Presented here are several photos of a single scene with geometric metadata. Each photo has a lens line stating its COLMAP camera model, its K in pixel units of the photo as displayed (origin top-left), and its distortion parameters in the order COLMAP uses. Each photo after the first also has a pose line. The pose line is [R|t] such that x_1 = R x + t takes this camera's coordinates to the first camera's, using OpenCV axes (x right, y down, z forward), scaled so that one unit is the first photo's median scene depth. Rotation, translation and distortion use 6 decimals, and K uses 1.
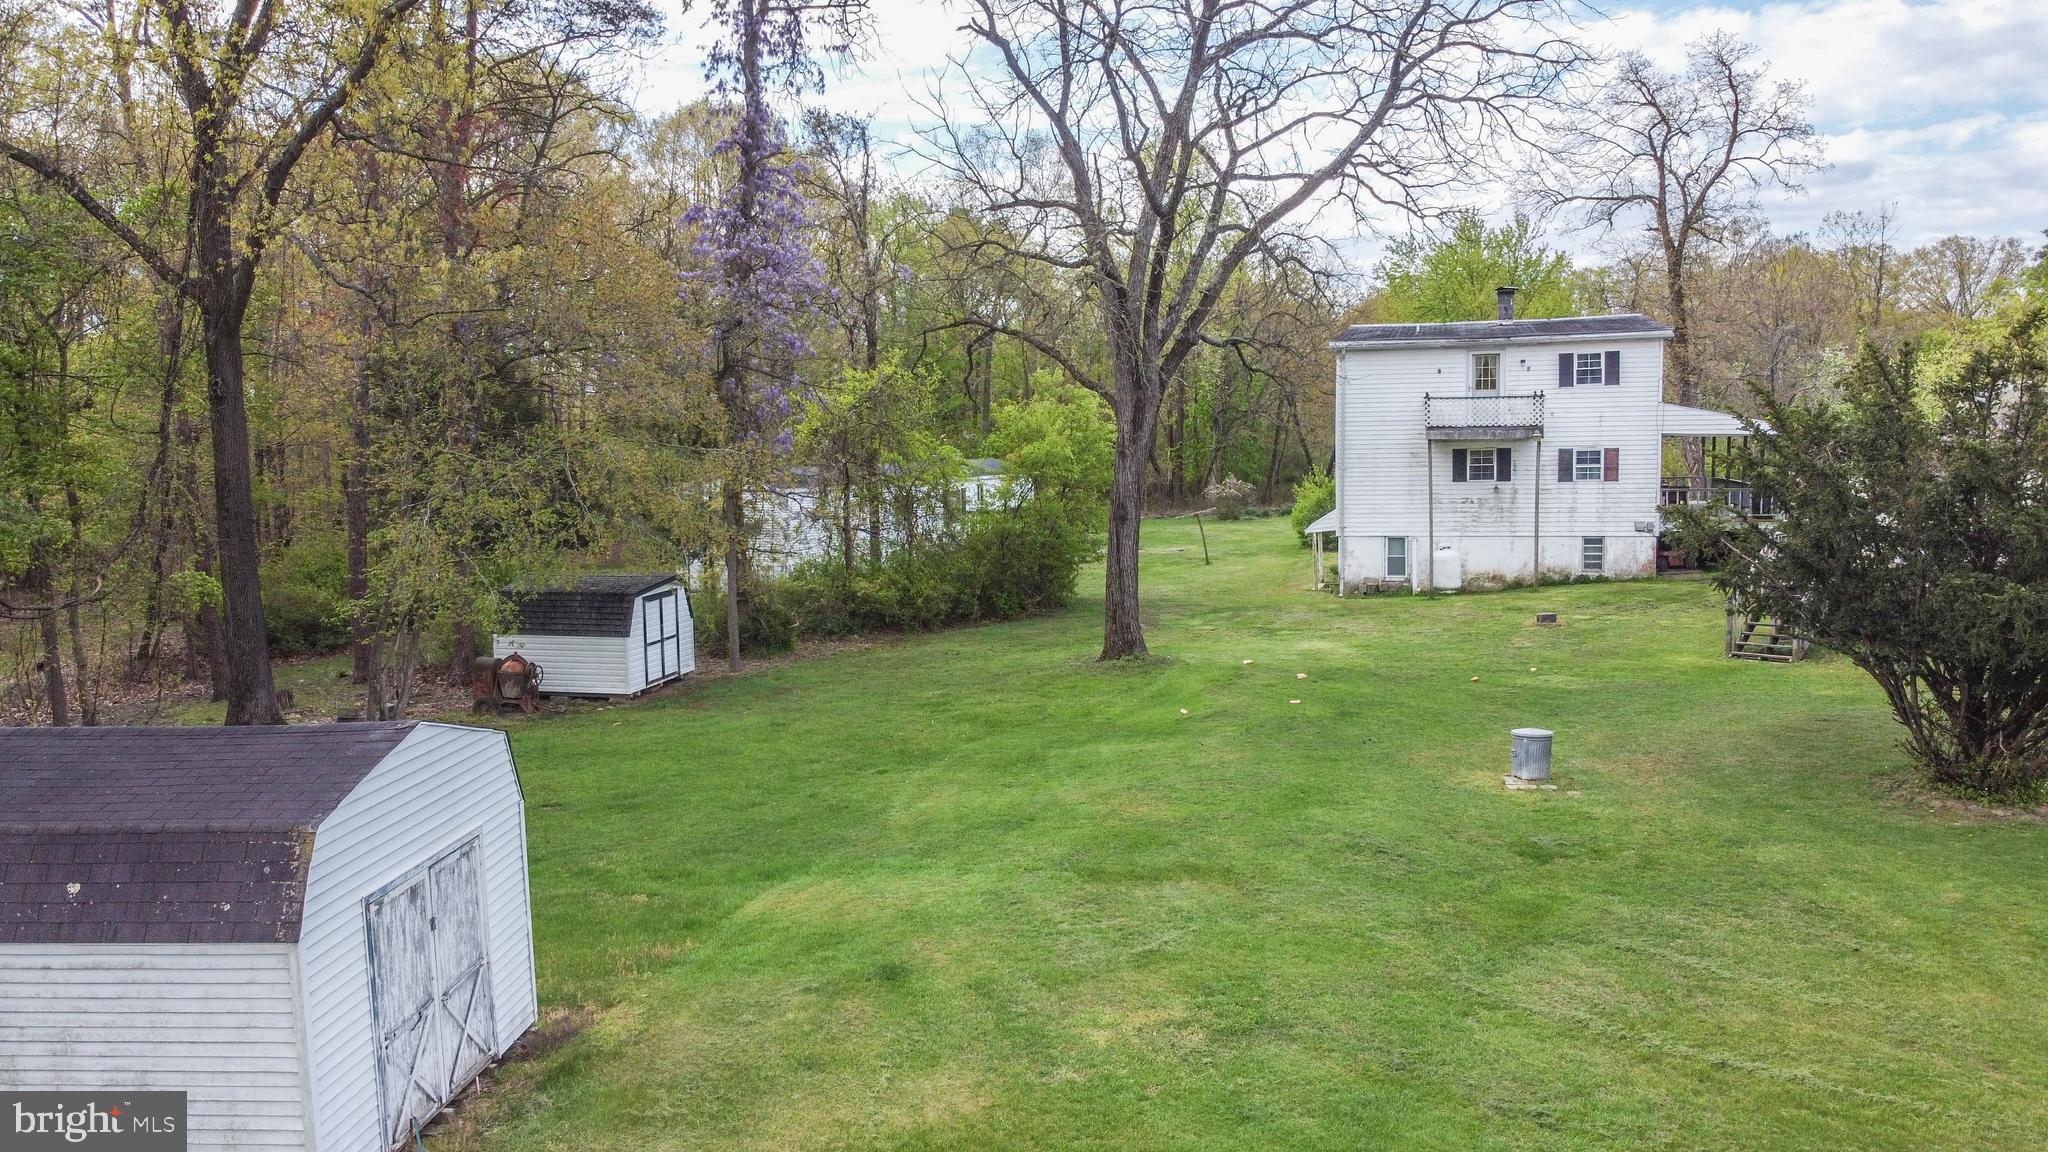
lens RADIAL K [[1556.1, 0, 1017.0], [0, 1556.1, 596.6], [0, 0, 1]] dist [-0.000369, -0.003721]
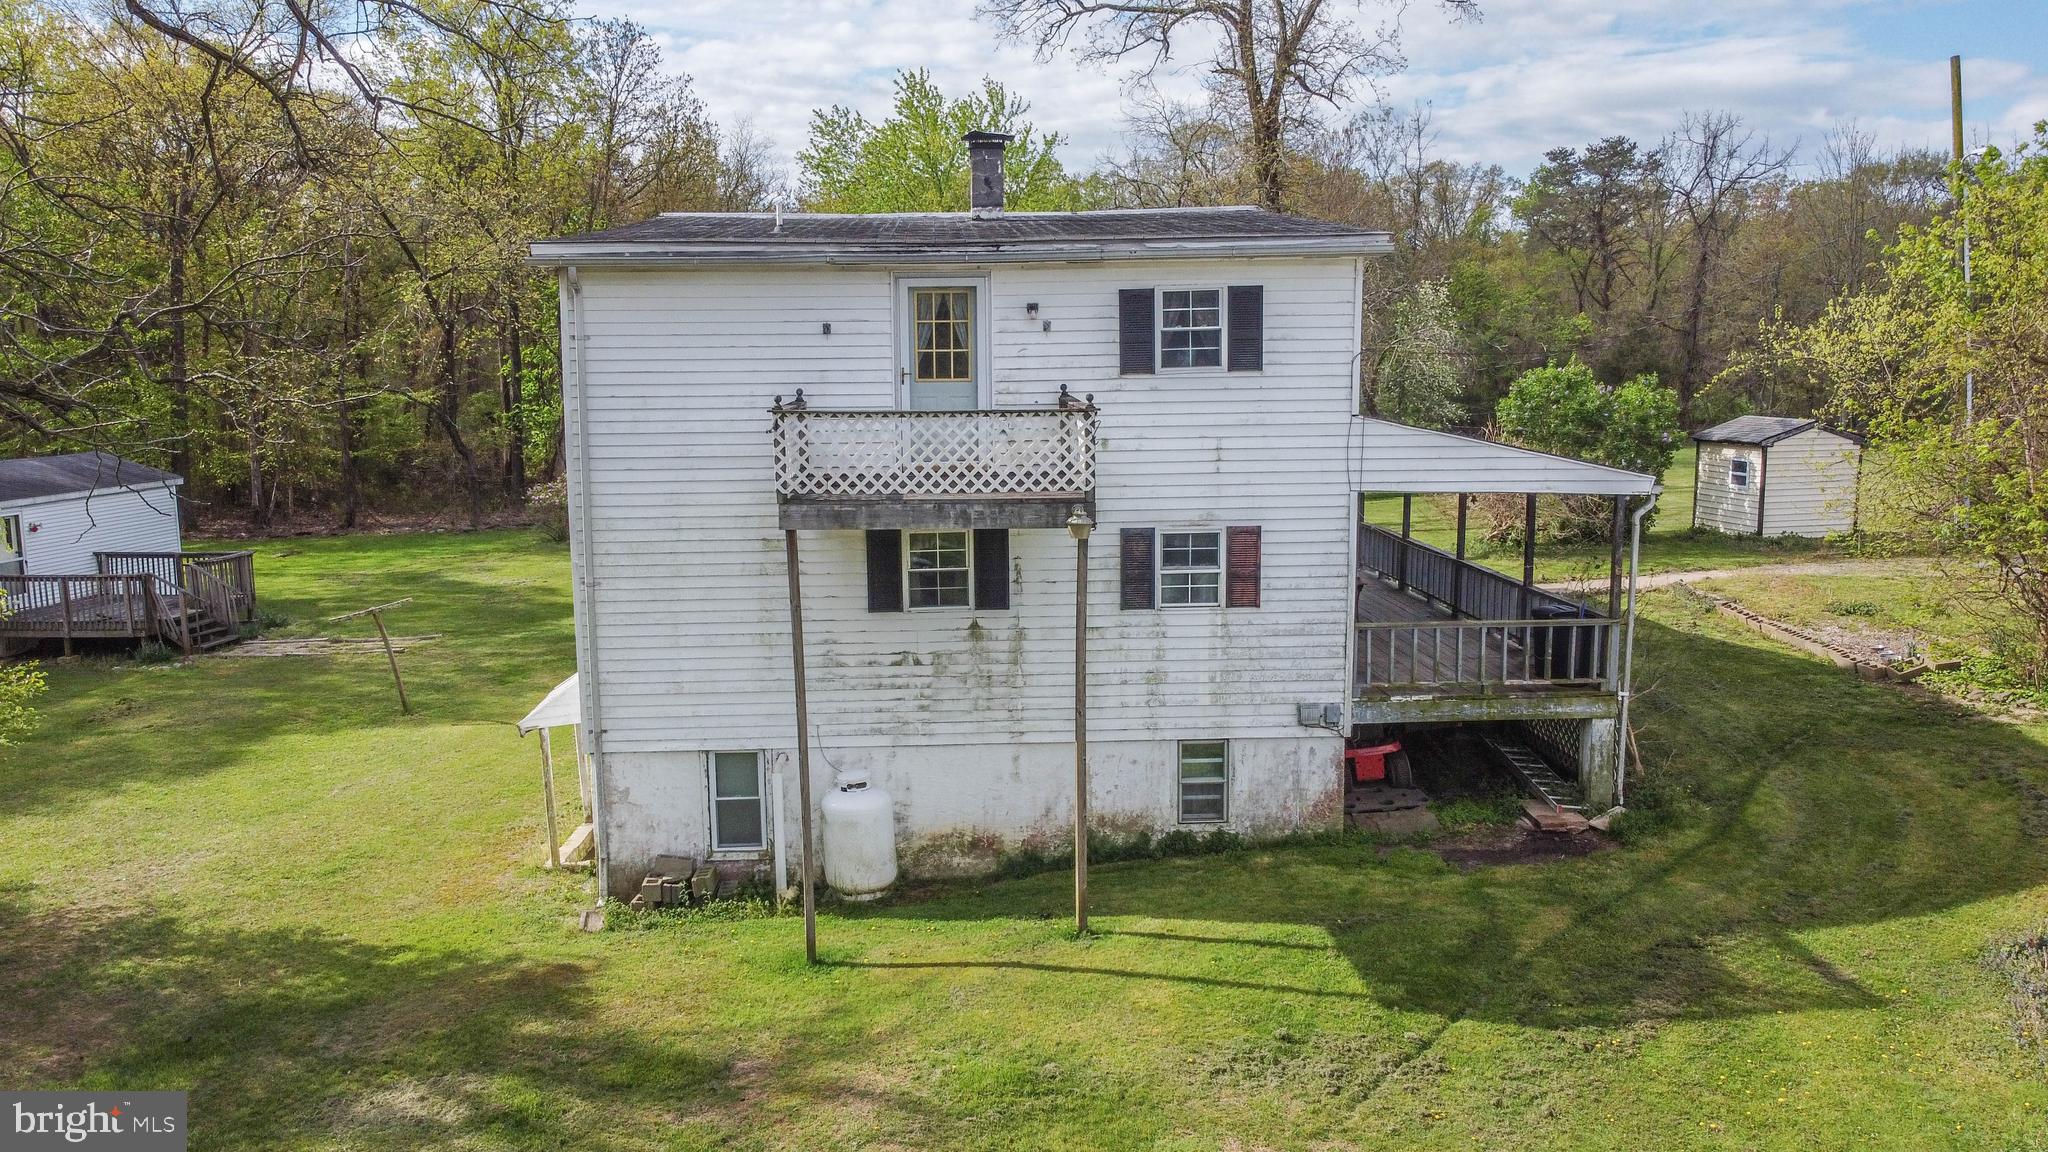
lens RADIAL K [[1556.1, 0, 981.9], [0, 1556.1, 591.8], [0, 0, 1]] dist [-0.000369, -0.003721]
pose [[0.953308, -0.037600, 0.299651, 0.192726], [0.023188, 0.998403, 0.051509, -0.100126], [-0.301109, -0.042156, 0.952658, 0.626972]]
